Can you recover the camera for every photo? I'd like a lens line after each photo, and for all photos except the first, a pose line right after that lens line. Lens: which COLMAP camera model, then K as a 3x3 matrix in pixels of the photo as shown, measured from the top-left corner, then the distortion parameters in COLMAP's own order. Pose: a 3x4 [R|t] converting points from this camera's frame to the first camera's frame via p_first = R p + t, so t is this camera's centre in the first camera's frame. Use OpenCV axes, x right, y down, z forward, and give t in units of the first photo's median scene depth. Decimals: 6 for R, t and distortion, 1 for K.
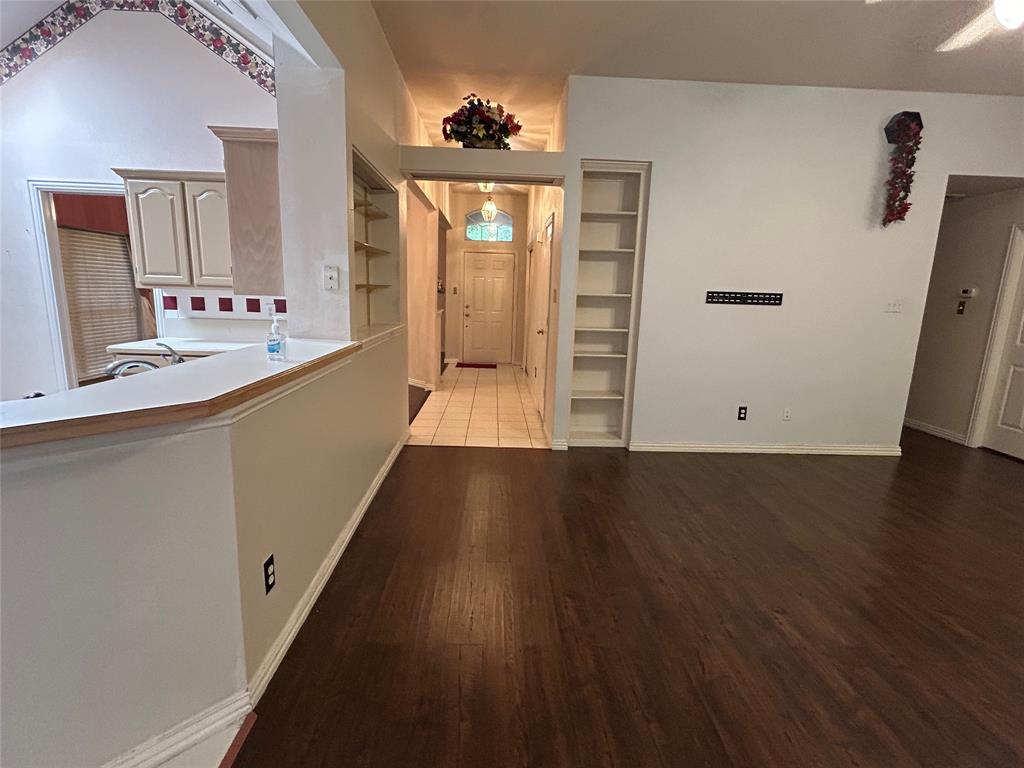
lens RADIAL K [[494.8, 0, 510.0], [0, 494.8, 385.0], [0, 0, 1]] dist [-0.000558, 0.001228]
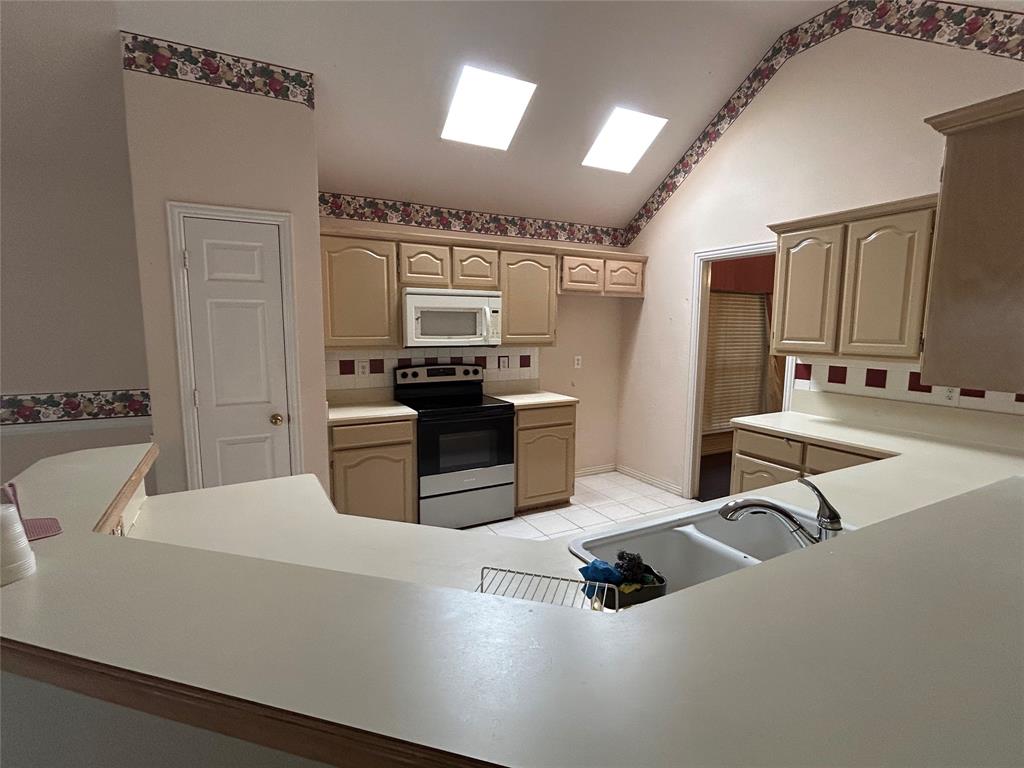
lens RADIAL K [[494.8, 0, 509.9], [0, 494.8, 383.8], [0, 0, 1]] dist [-0.000558, 0.001228]
pose [[0.447011, 0.079448, -0.890994, -0.166379], [-0.162054, 0.986759, 0.006685, -0.073163], [0.879727, 0.141401, 0.453967, 0.192985]]
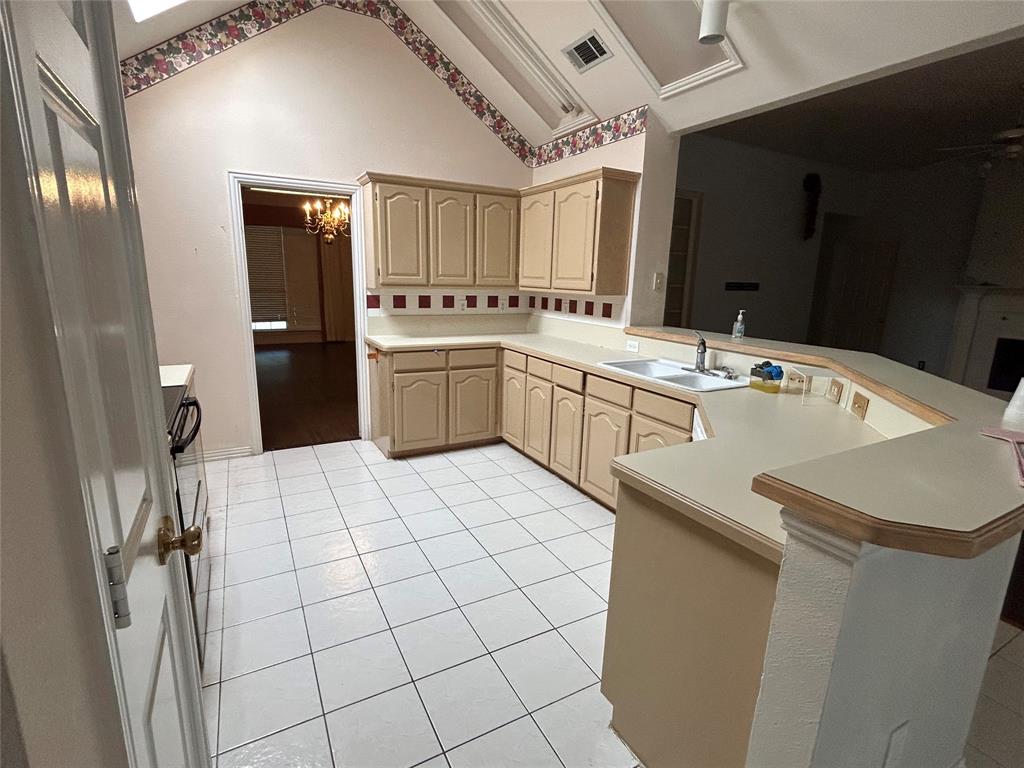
lens RADIAL K [[494.8, 0, 508.9], [0, 494.8, 382.0], [0, 0, 1]] dist [-0.000558, 0.001228]
pose [[0.889758, -0.103992, 0.444428, -0.935843], [0.090196, 0.994558, 0.052143, -0.030171], [-0.447432, -0.006309, 0.894296, -0.040816]]
